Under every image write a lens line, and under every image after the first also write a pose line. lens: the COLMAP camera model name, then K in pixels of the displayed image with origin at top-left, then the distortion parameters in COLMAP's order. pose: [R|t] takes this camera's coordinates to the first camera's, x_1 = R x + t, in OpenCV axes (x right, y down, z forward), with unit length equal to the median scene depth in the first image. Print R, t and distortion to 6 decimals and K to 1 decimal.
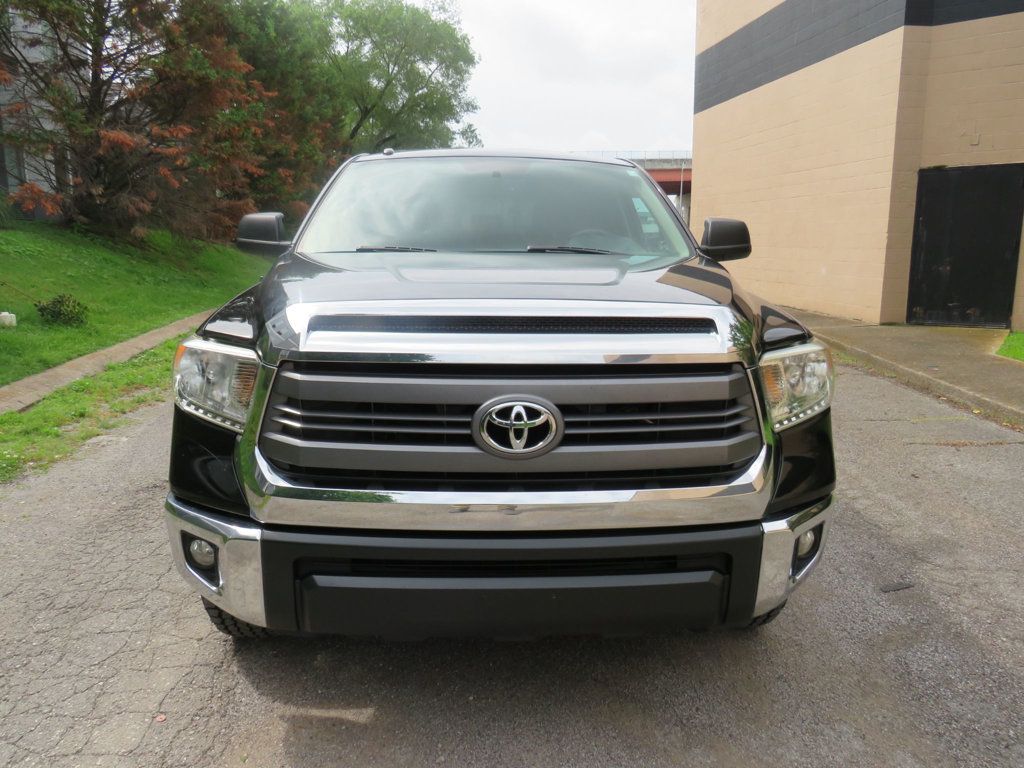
lens RADIAL K [[708.7, 0, 511.7], [0, 708.7, 388.4], [0, 0, 1]] dist [-0.027744, 0.015412]
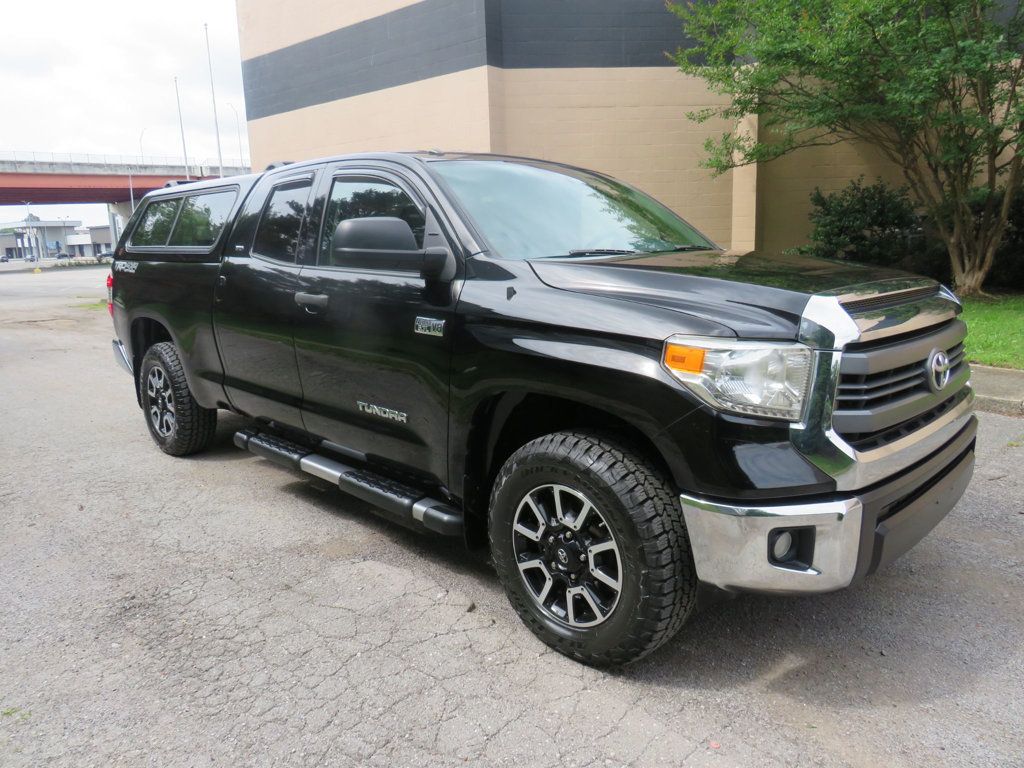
lens RADIAL K [[708.7, 0, 512.1], [0, 708.7, 381.6], [0, 0, 1]] dist [-0.027744, 0.015412]
pose [[0.737008, -0.154993, 0.657873, -0.233057], [0.168795, 0.984717, 0.042898, -0.019249], [-0.654468, 0.079430, 0.751906, 0.078886]]
